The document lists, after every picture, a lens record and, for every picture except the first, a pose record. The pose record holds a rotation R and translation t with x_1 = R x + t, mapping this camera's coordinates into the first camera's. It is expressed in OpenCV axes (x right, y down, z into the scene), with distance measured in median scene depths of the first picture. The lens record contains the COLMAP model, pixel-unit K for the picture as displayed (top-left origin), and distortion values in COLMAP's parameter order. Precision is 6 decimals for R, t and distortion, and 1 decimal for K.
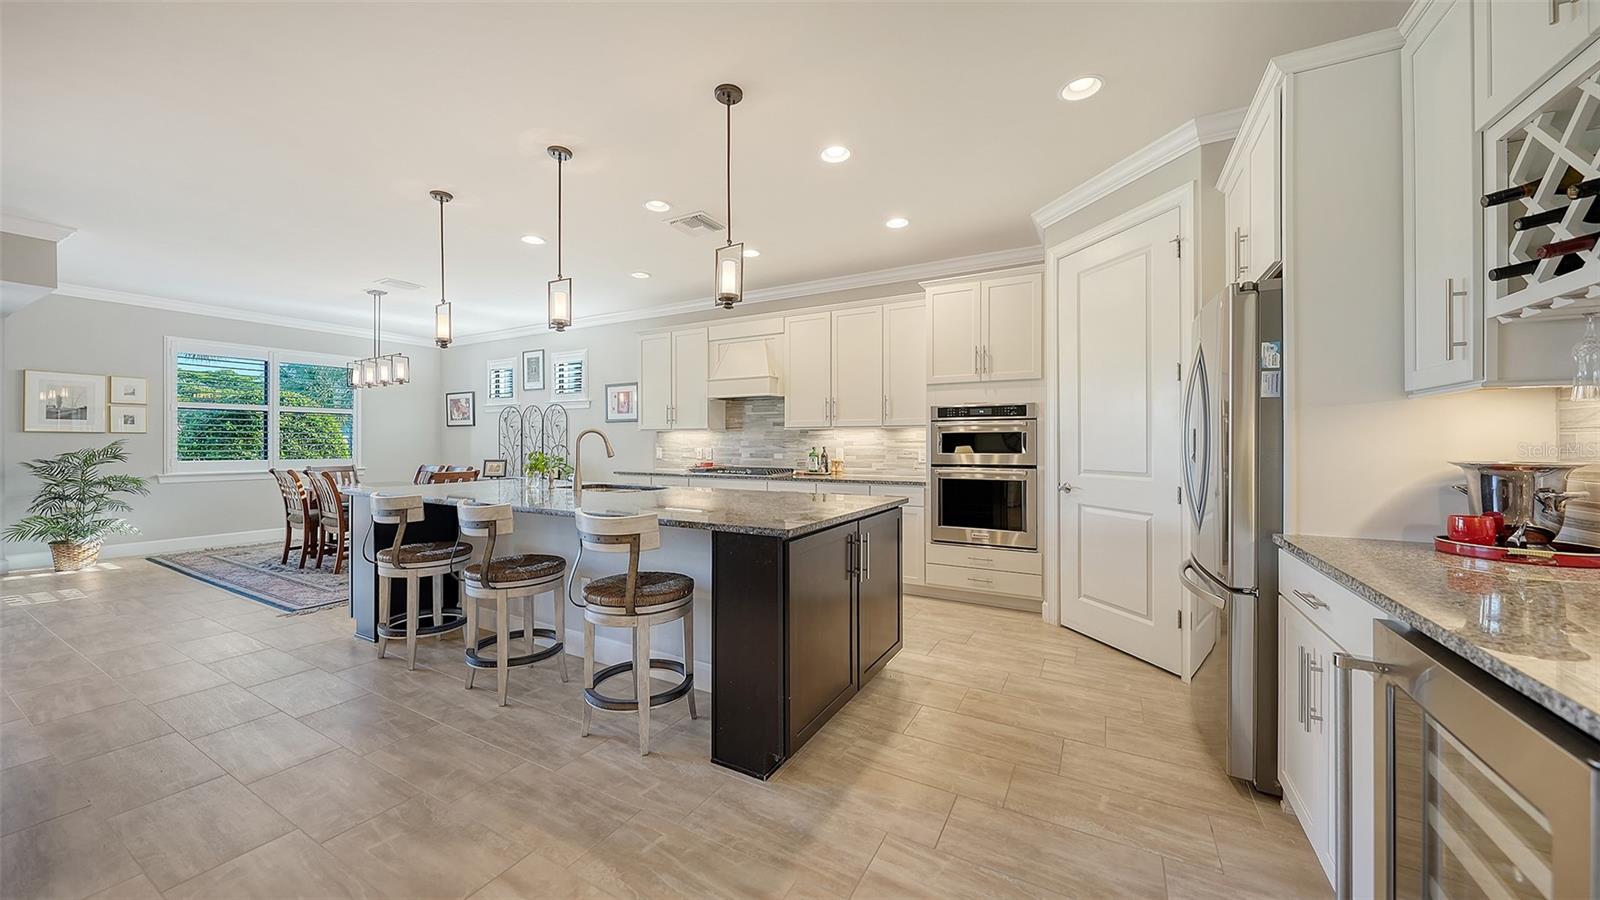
lens RADIAL K [[561.3, 0, 798.3], [0, 561.3, 443.6], [0, 0, 1]] dist [-0.002896, -0.000219]
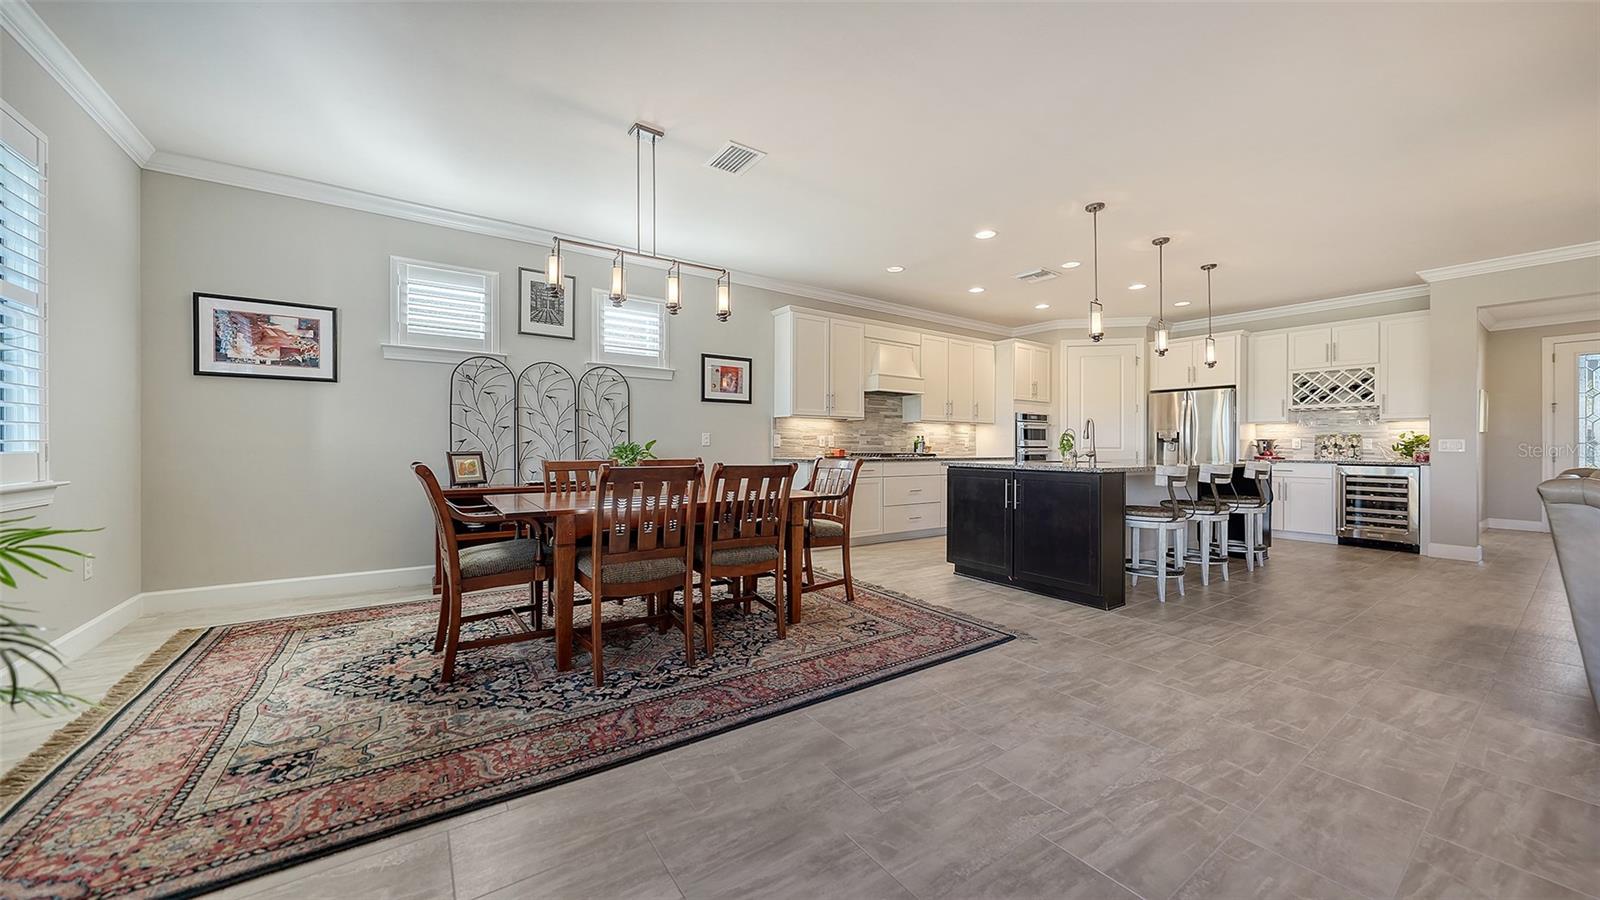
lens RADIAL K [[558.4, 0, 795.8], [0, 558.4, 443.1], [0, 0, 1]] dist [-0.001475, -0.000485]
pose [[0.435781, 0.005686, 0.900035, -1.286035], [-0.005012, 0.999980, -0.003891, 0.029495], [-0.900039, -0.002816, 0.435800, 0.703779]]
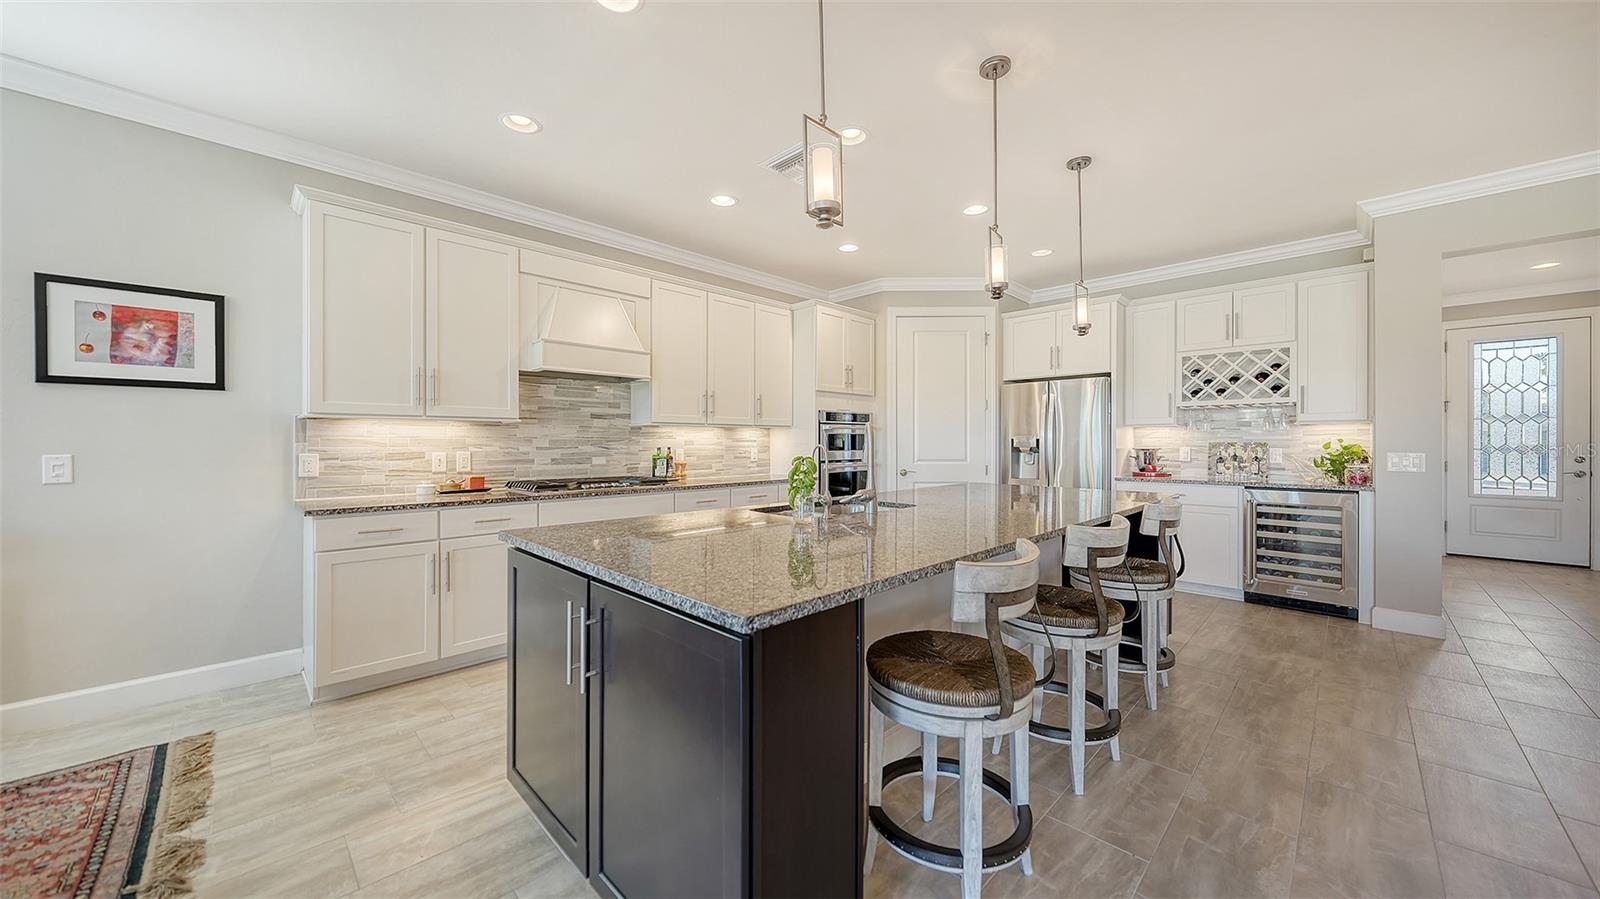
lens RADIAL K [[558.4, 0, 795.8], [0, 558.4, 442.6], [0, 0, 1]] dist [-0.001475, -0.000485]
pose [[0.269434, -0.001976, 0.963017, -0.708784], [0.001253, 0.999998, 0.001701, -0.001953], [-0.963018, 0.000748, 0.269436, 0.602420]]
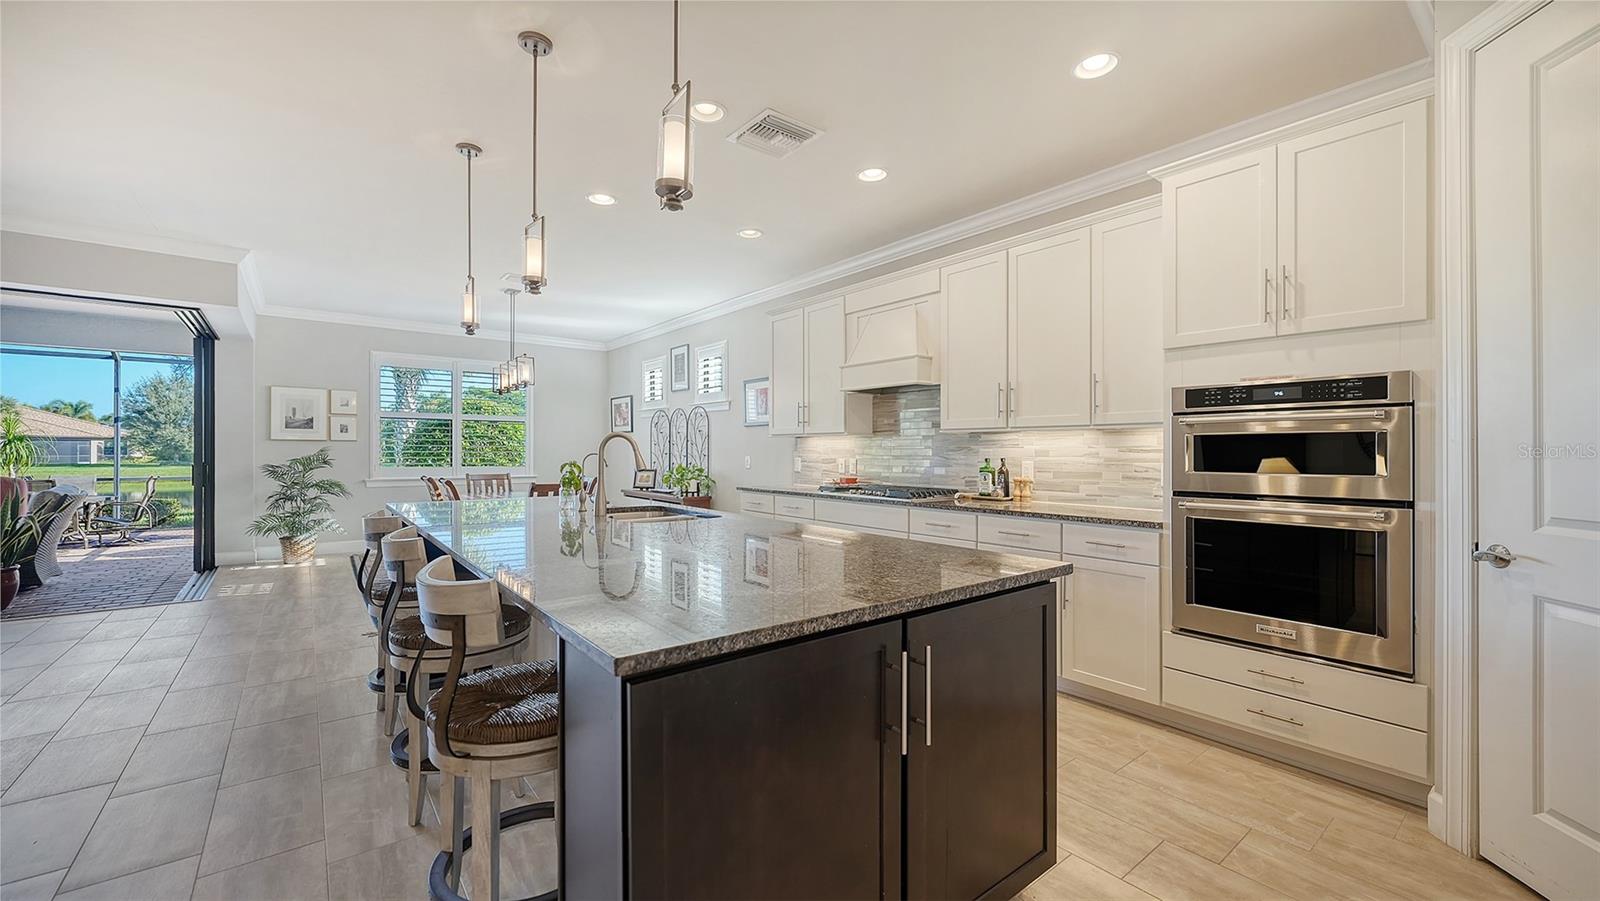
lens RADIAL K [[629.9, 0, 793.0], [0, 629.9, 450.3], [0, 0, 1]] dist [-0.002975, -0.000423]
pose [[0.923158, 0.002642, -0.384413, 0.103998], [-0.003721, 0.999991, -0.002065, -0.001203], [0.384404, 0.003337, 0.923159, 0.221572]]
